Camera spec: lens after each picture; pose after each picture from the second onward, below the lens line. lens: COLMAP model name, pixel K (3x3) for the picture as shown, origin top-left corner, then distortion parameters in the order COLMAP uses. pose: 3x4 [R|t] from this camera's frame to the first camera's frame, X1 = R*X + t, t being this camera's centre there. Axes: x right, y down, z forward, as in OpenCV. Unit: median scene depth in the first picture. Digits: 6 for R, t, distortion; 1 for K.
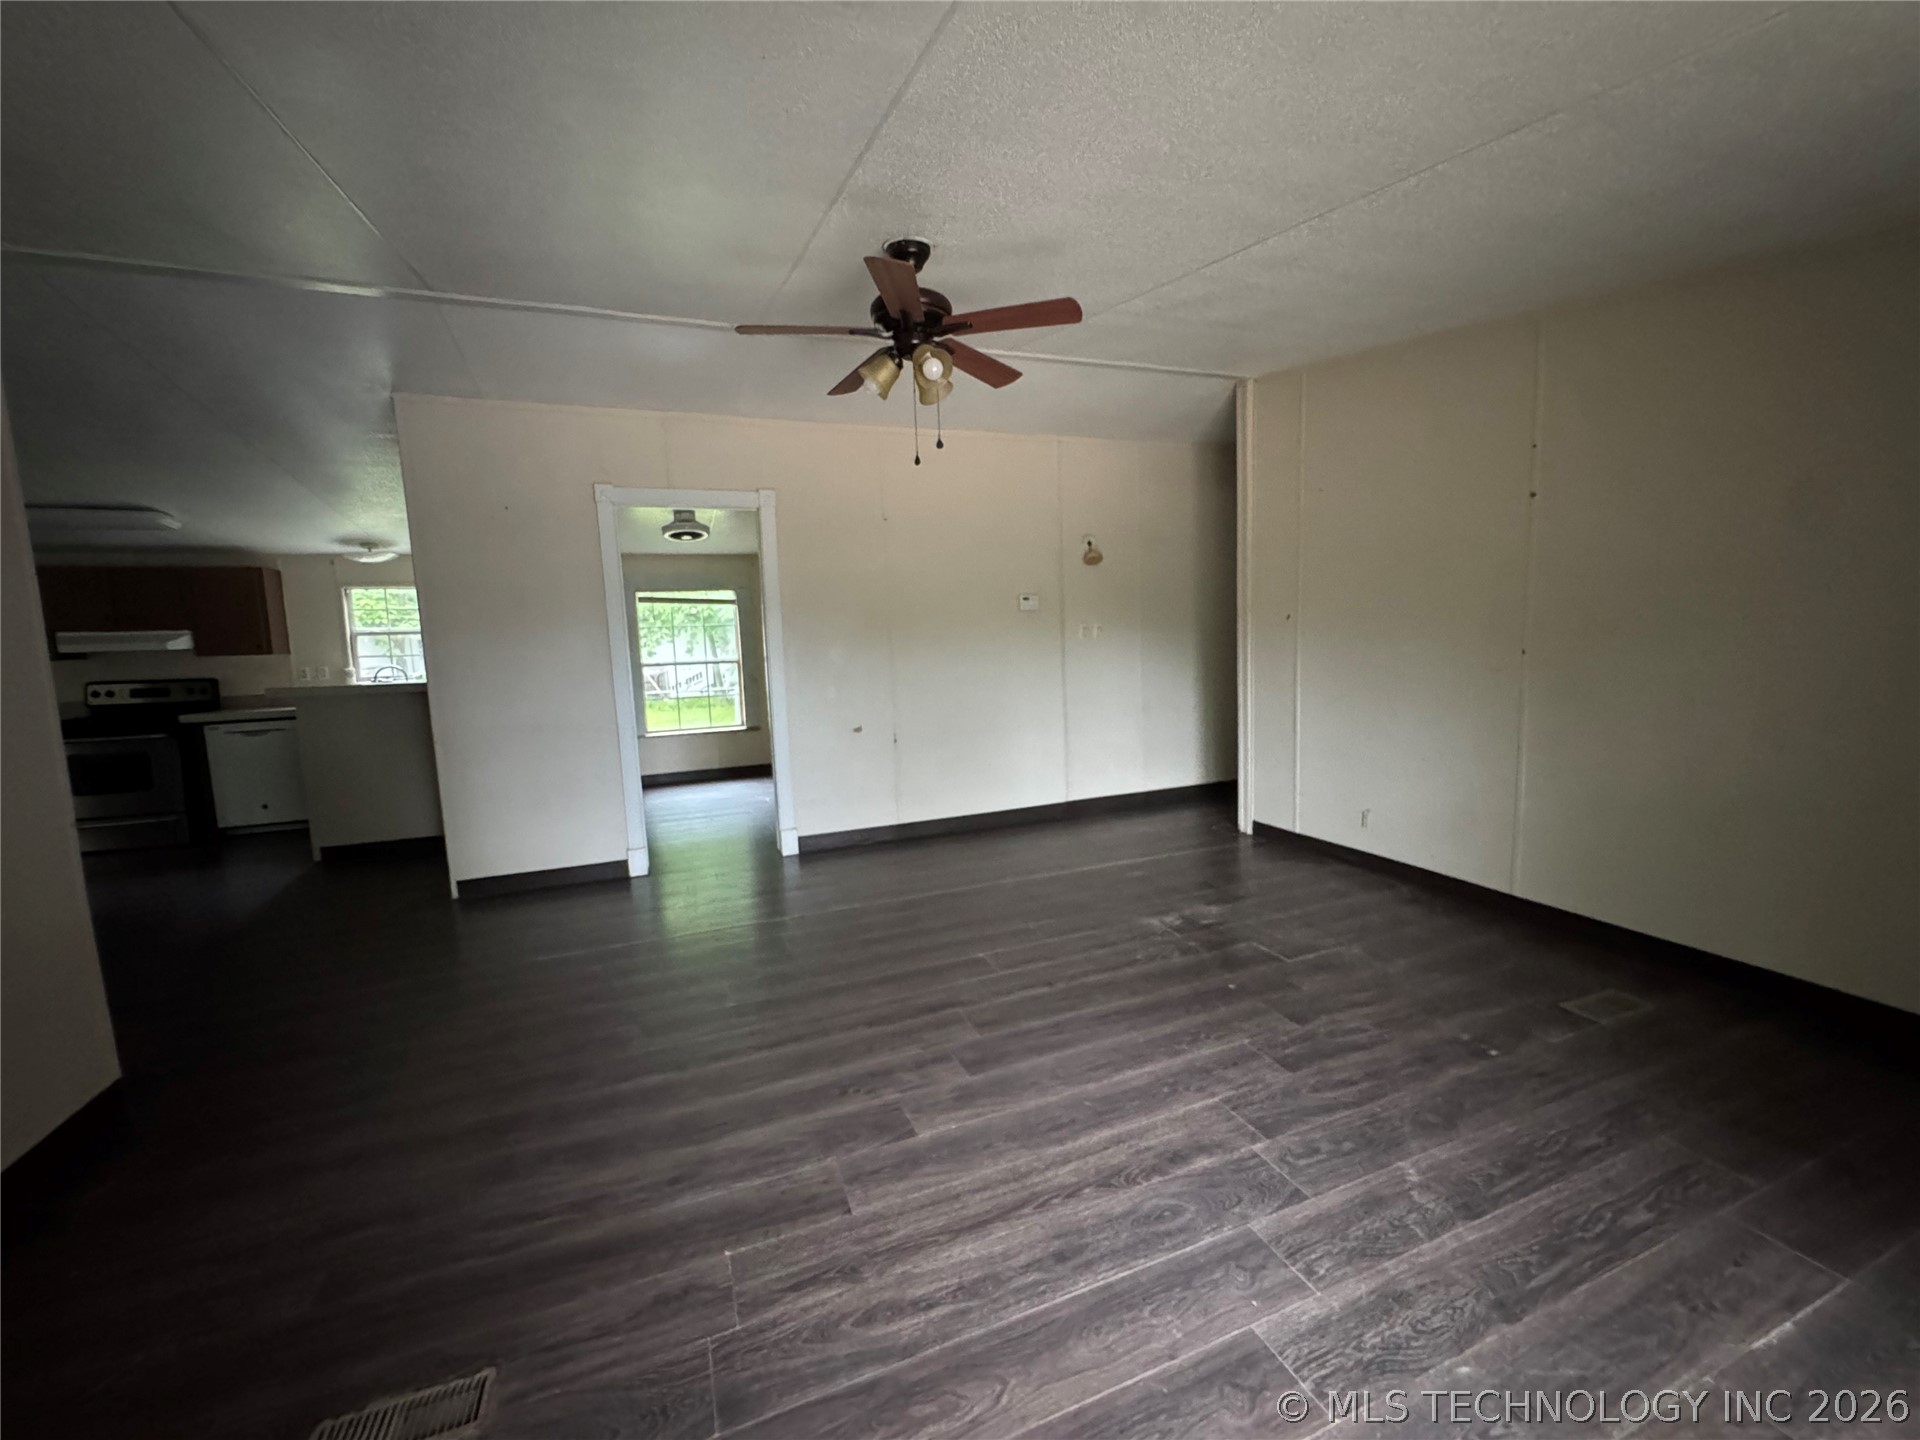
lens RADIAL K [[769.8, 0, 954.3], [0, 769.8, 716.5], [0, 0, 1]] dist [-0.008904, 0.002544]
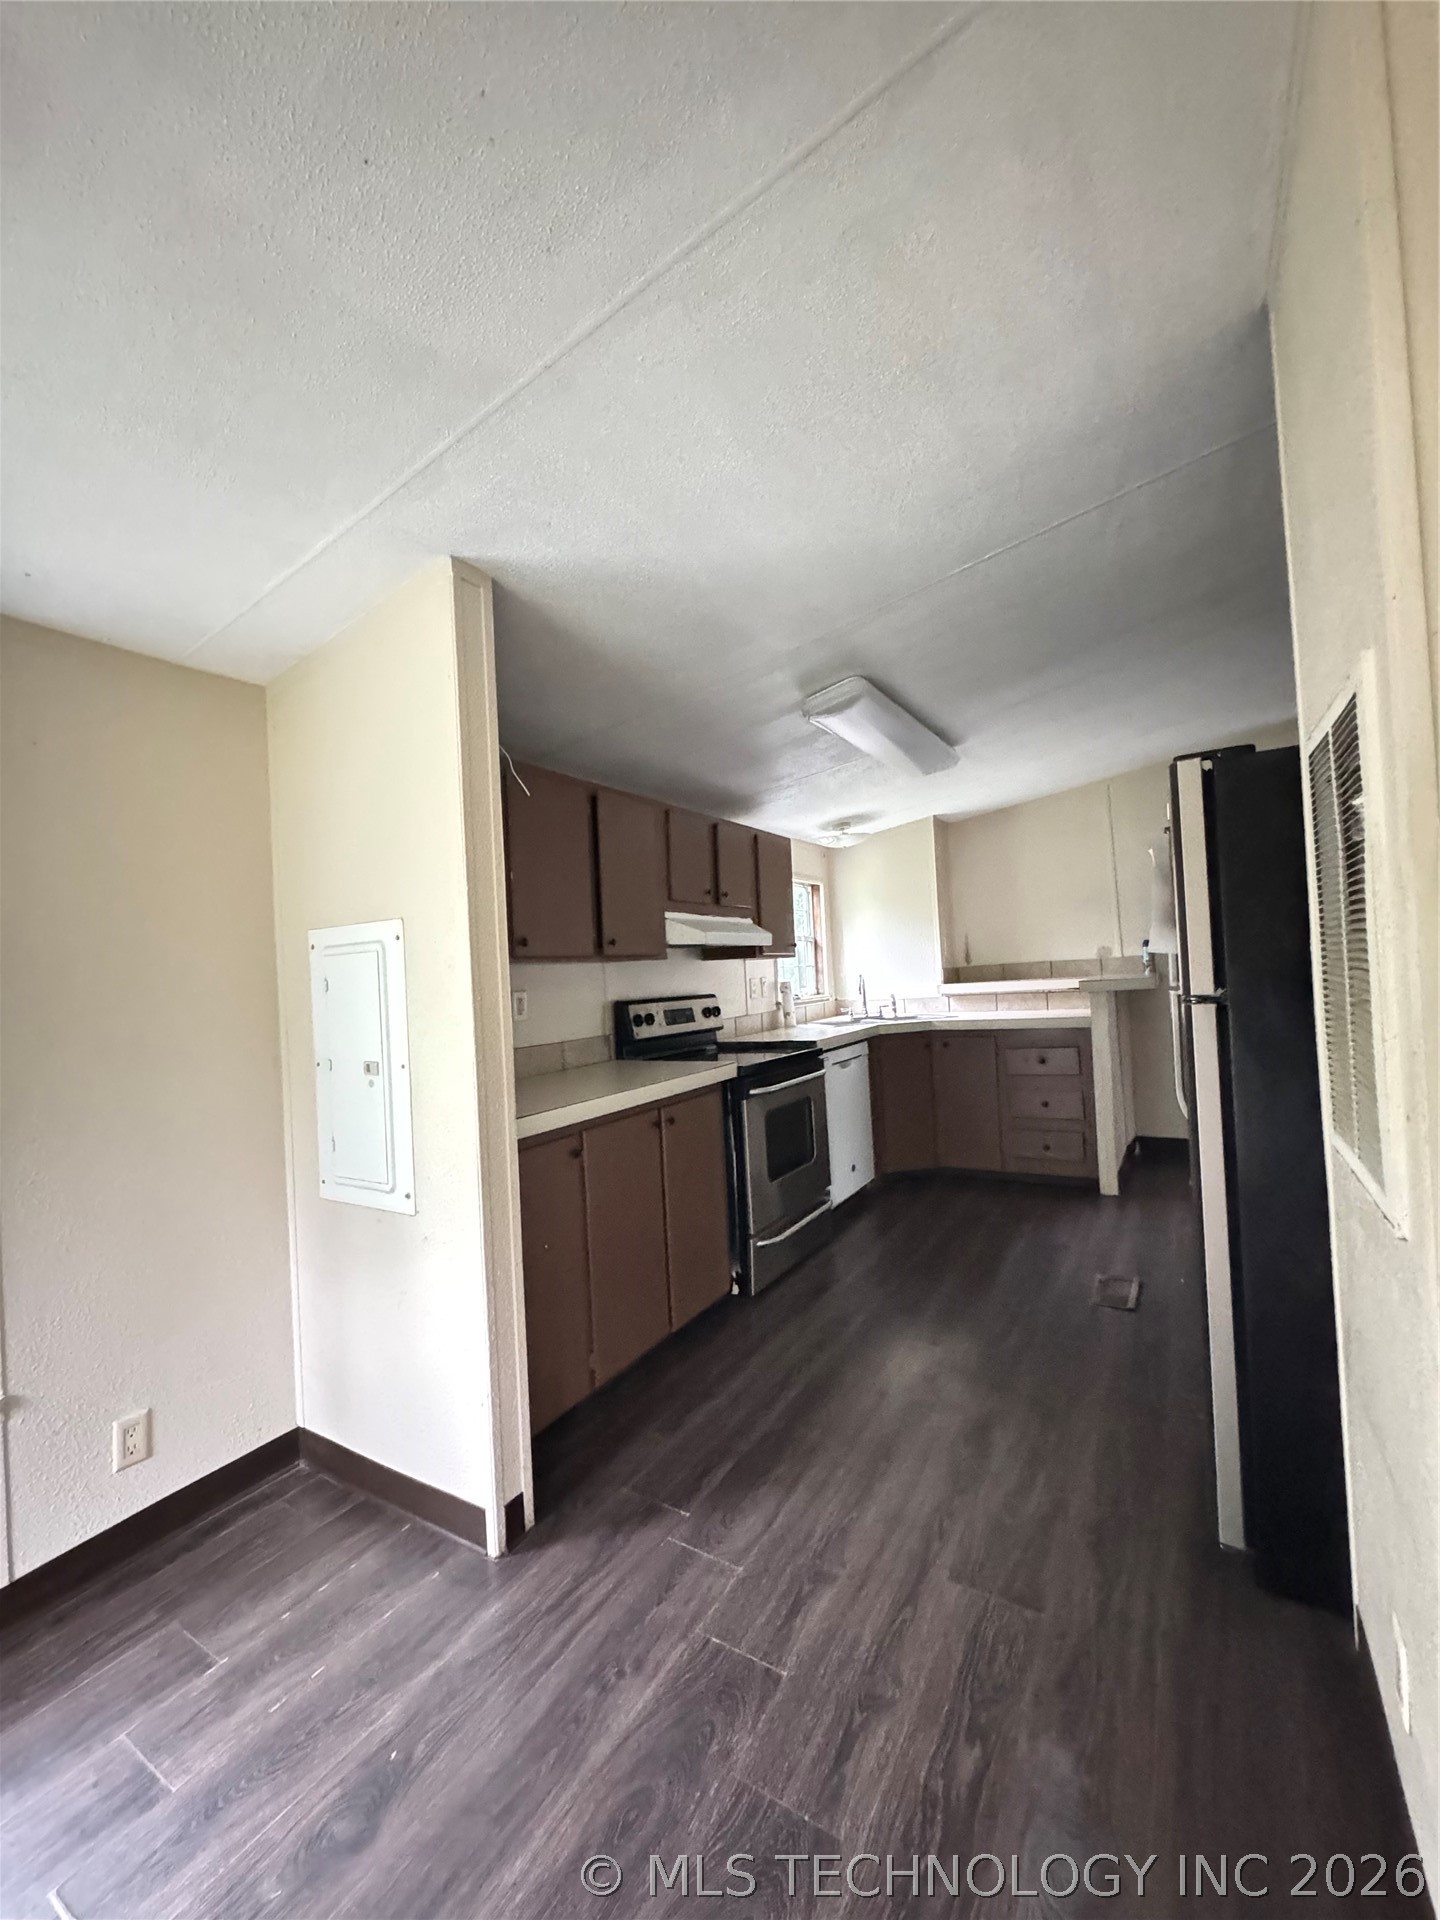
lens RADIAL K [[764.3, 0, 722.9], [0, 764.3, 936.4], [0, 0, 1]] dist [-0.000126, 0.000120]
pose [[0.796309, 0.019720, 0.604569, -1.427145], [0.097471, 0.982224, -0.160422, 0.008895], [-0.596986, 0.186673, 0.780231, 0.483629]]
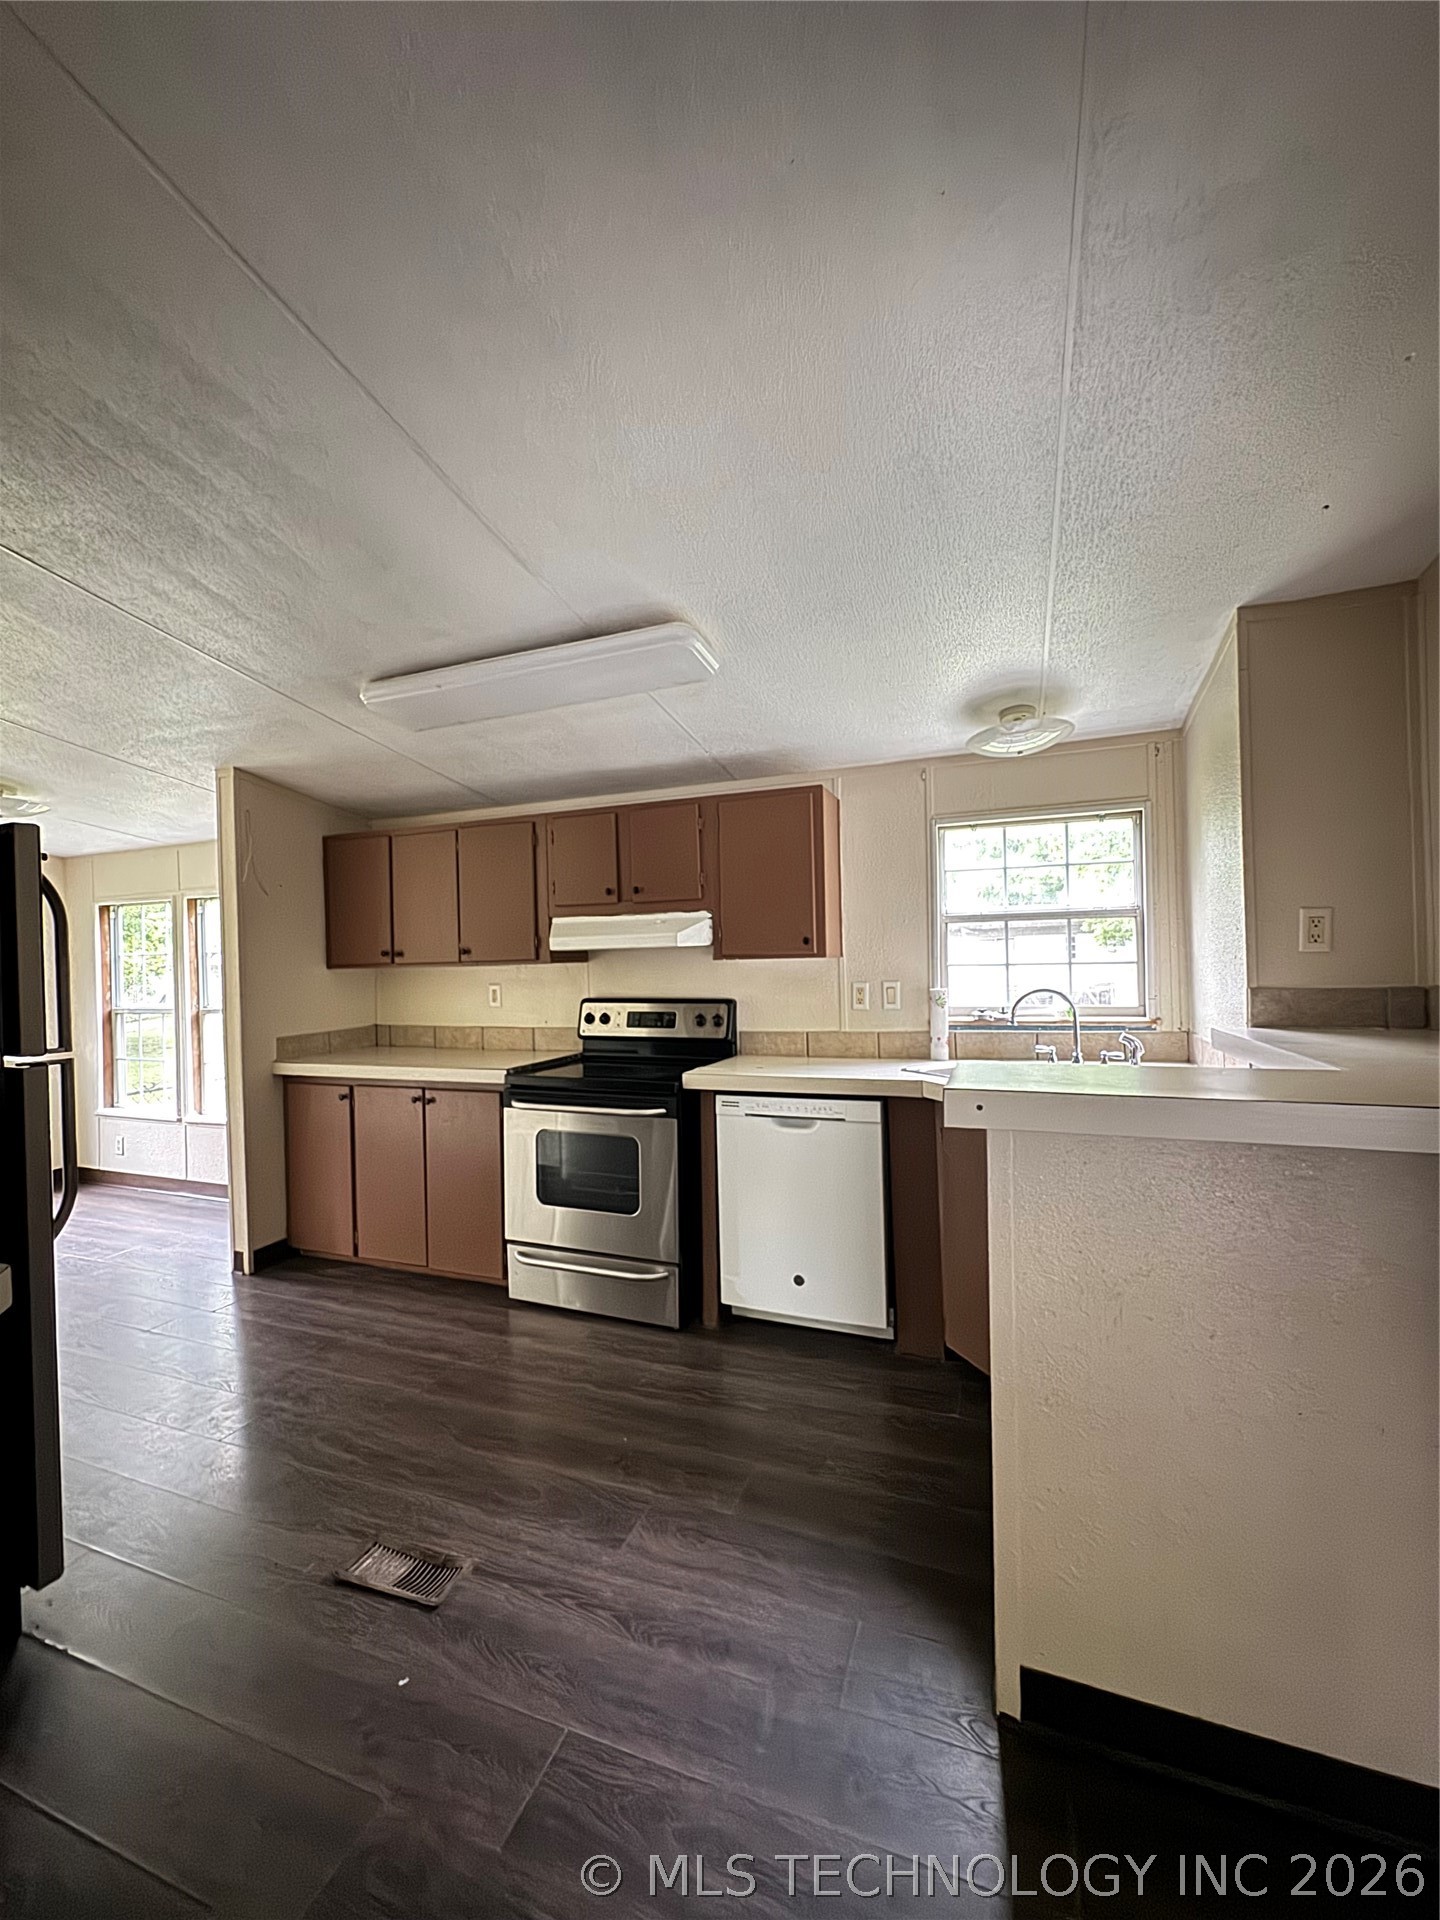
lens RADIAL K [[768.2, 0, 721.7], [0, 768.2, 957.0], [0, 0, 1]] dist [-0.004923, 0.000445]
pose [[0.741879, 0.011532, -0.670434, -0.622748], [-0.078183, 0.994520, -0.069408, -0.043402], [0.665960, 0.103909, 0.738715, 0.602075]]
